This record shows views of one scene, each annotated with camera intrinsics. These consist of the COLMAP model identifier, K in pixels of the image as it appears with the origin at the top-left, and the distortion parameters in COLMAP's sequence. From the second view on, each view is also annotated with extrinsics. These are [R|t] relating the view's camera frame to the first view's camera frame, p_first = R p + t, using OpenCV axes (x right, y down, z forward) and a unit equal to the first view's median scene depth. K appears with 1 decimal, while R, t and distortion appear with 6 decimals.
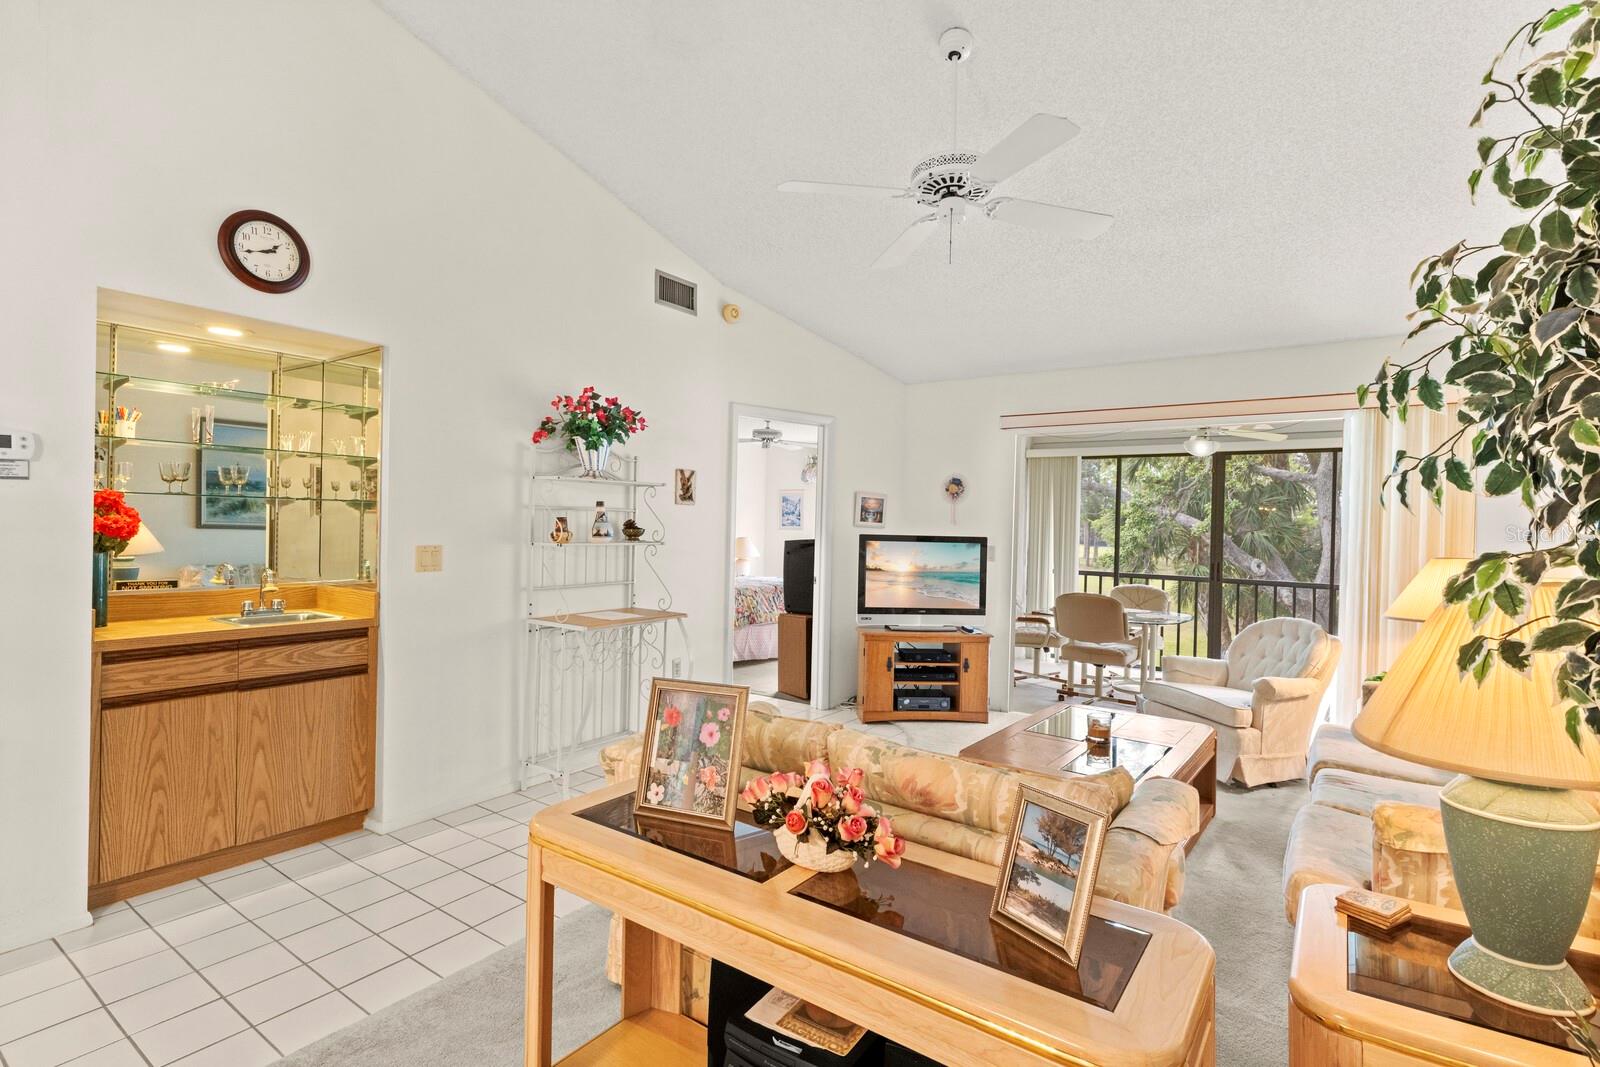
lens RADIAL K [[761.1, 0, 809.4], [0, 761.1, 526.8], [0, 0, 1]] dist [0.001932, 0.000270]
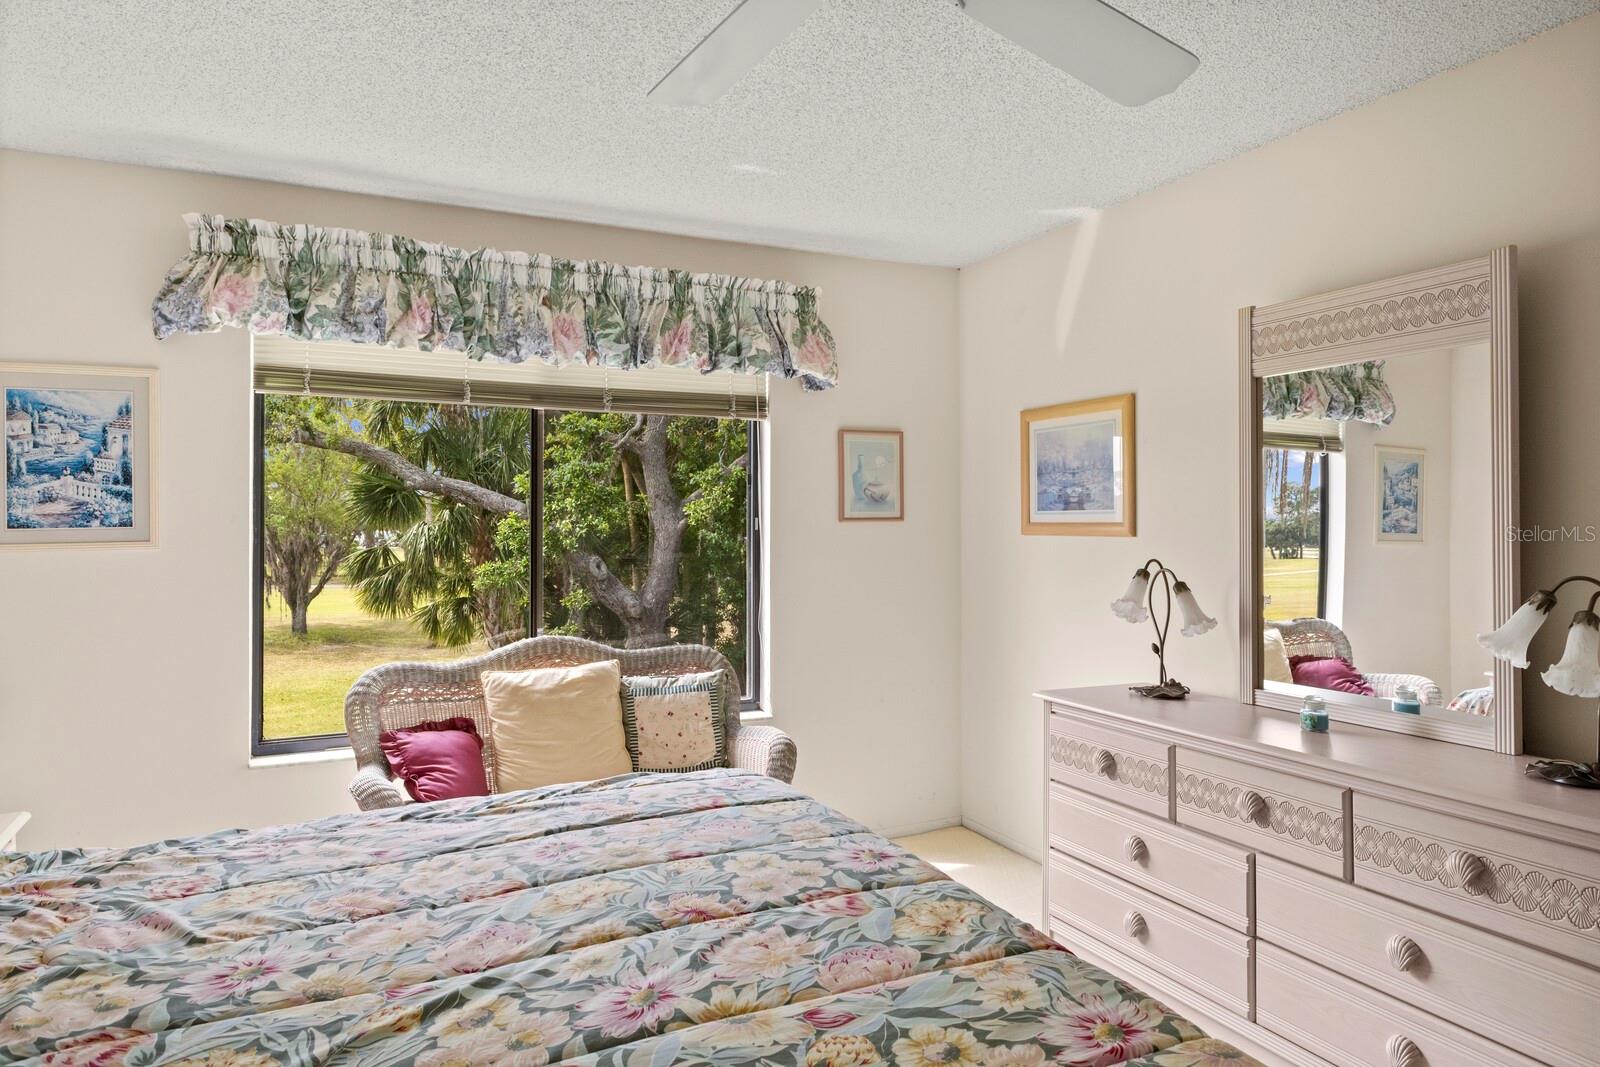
lens RADIAL K [[979.7, 0, 793.5], [0, 979.7, 510.2], [0, 0, 1]] dist [0.004711, -0.000958]
pose [[0.500588, -0.012293, 0.865598, -0.315234], [0.013935, 0.999884, 0.006141, -0.009378], [-0.865573, 0.008988, 0.500701, 1.333422]]
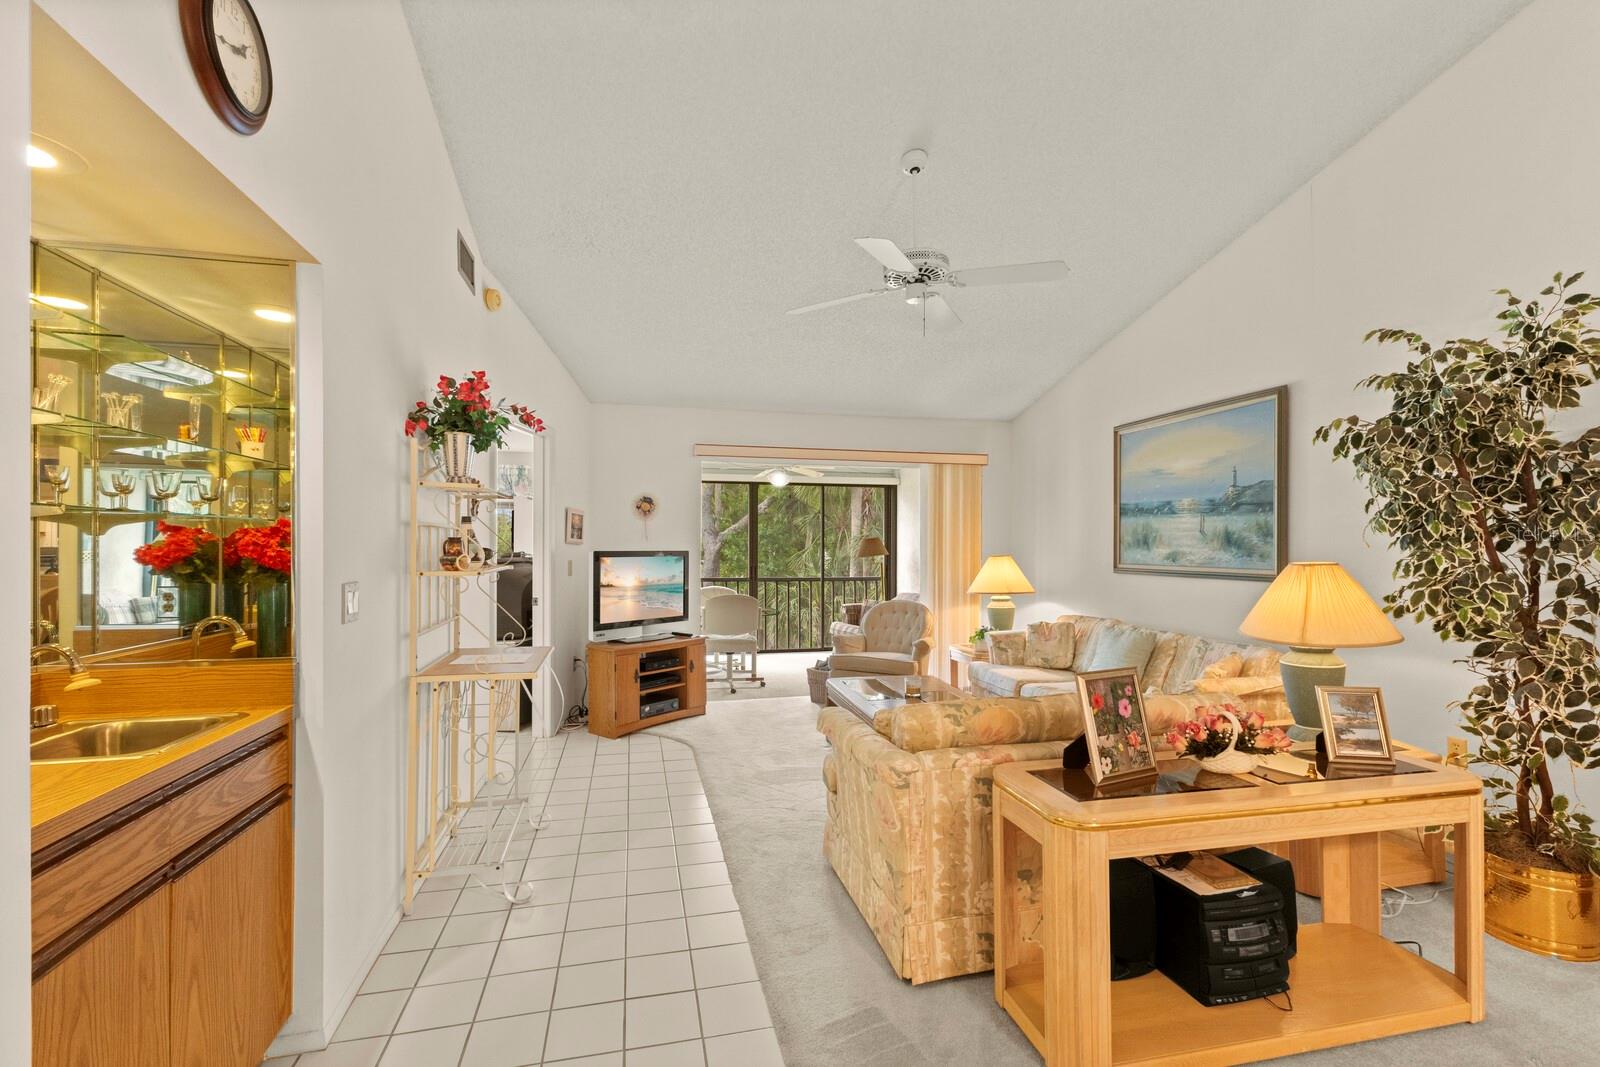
lens RADIAL K [[699.4, 0, 792.3], [0, 699.4, 544.3], [0, 0, 1]] dist [0.009045, 0.000108]
pose [[0.673757, -0.017041, 0.738757, -0.434238], [0.011240, 0.999855, 0.012814, -0.007854], [-0.738868, -0.000330, 0.673850, 0.194435]]
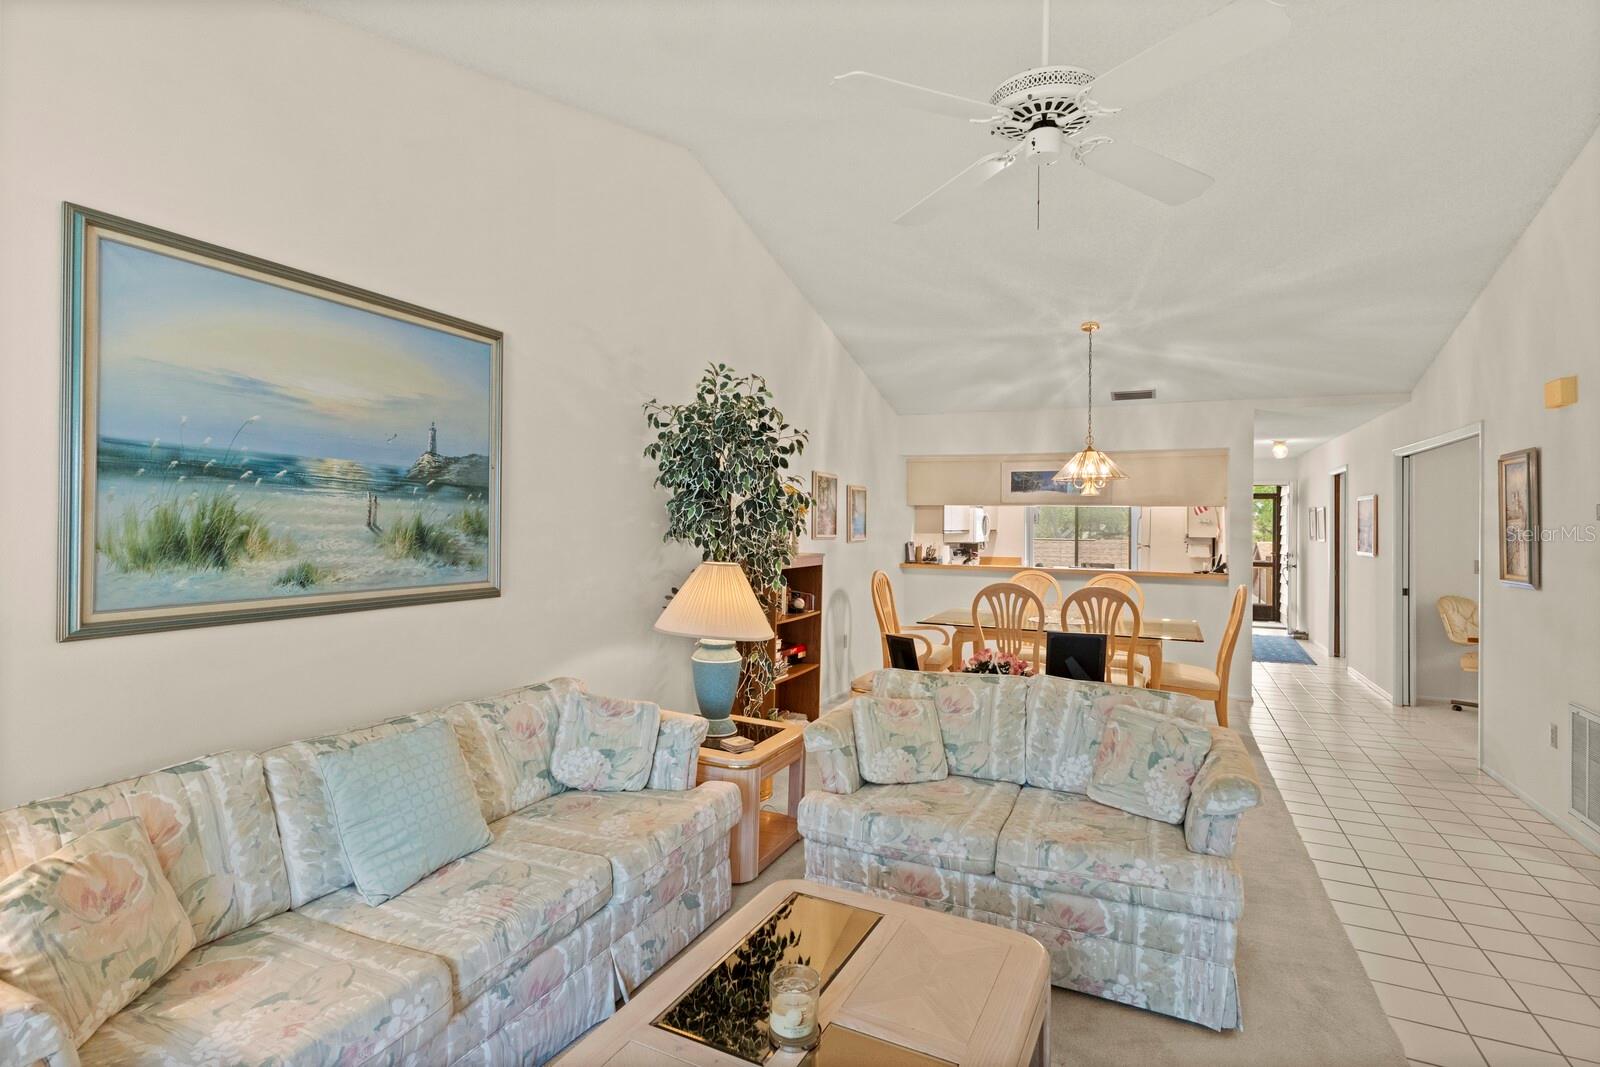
lens RADIAL K [[779.6, 0, 802.7], [0, 779.6, 519.4], [0, 0, 1]] dist [0.017861, -0.005318]
pose [[-0.983510, -0.031792, -0.178035, 0.289753], [-0.030296, 0.999479, -0.011115, -0.012983], [0.178296, -0.005538, -0.983961, 0.910682]]
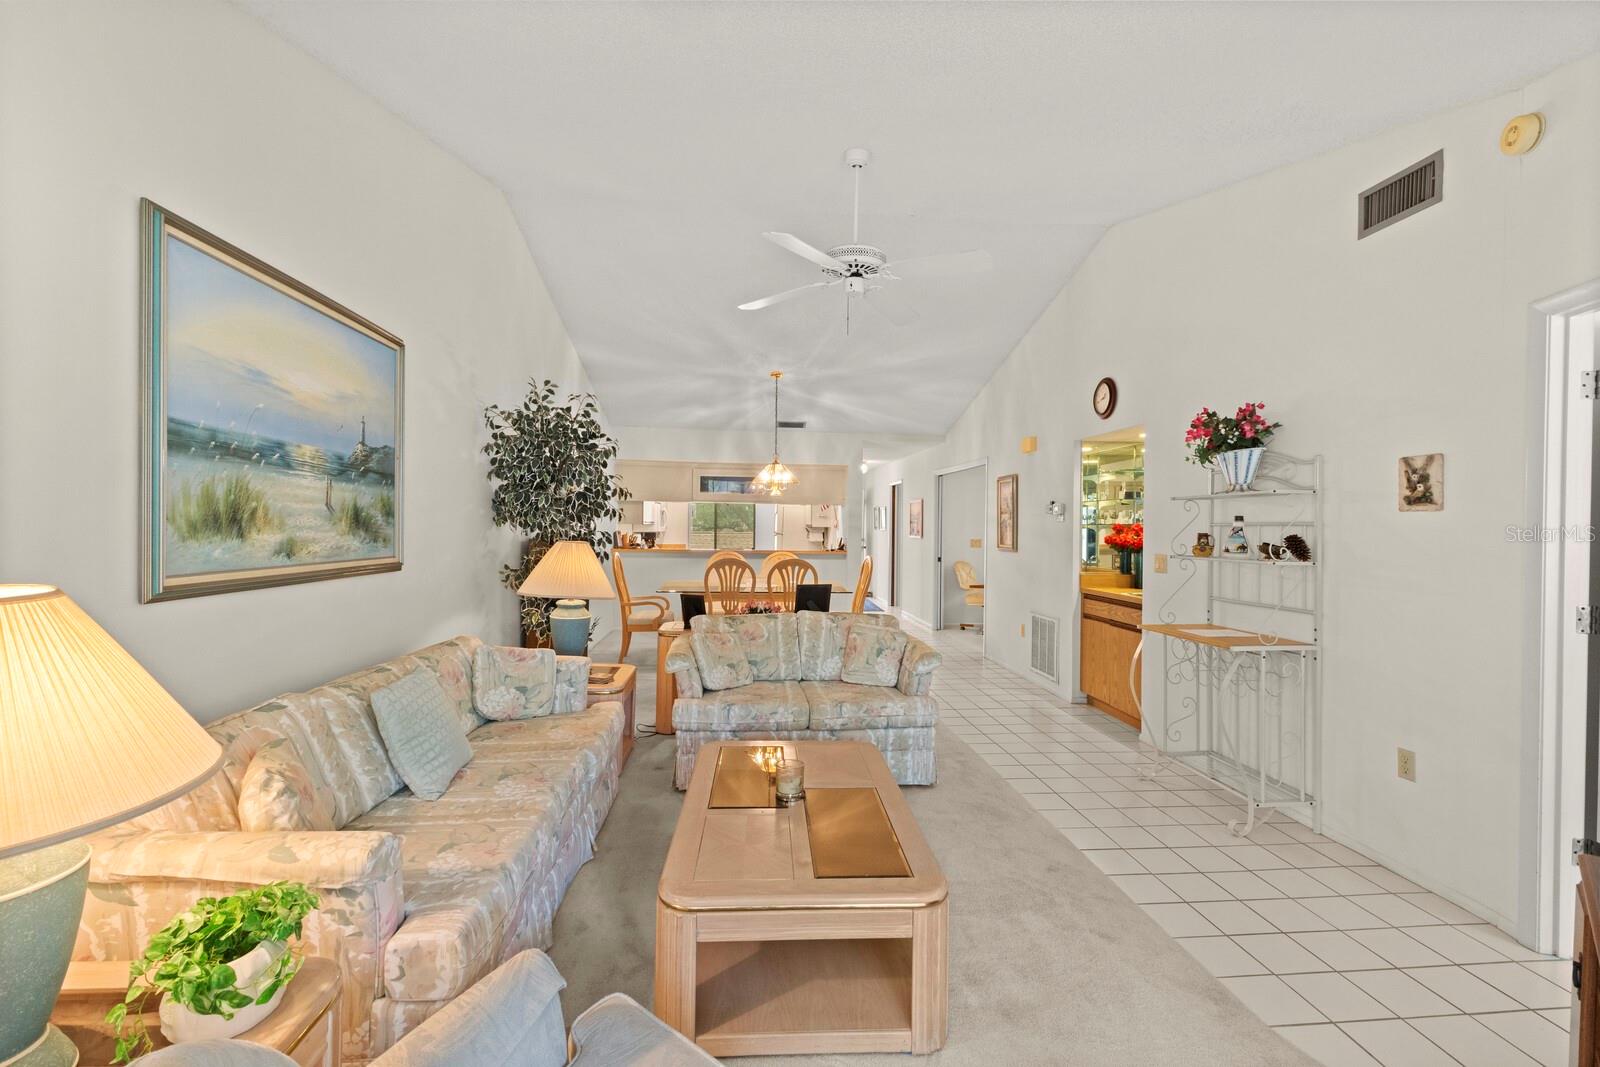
lens RADIAL K [[685.8, 0, 802.5], [0, 685.8, 526.6], [0, 0, 1]] dist [0.004372, 0.000221]
pose [[-0.764302, -0.029876, -0.644166, 0.521003], [-0.028543, 0.999515, -0.012490, 0.004886], [0.644227, 0.008840, -0.764784, 0.968614]]
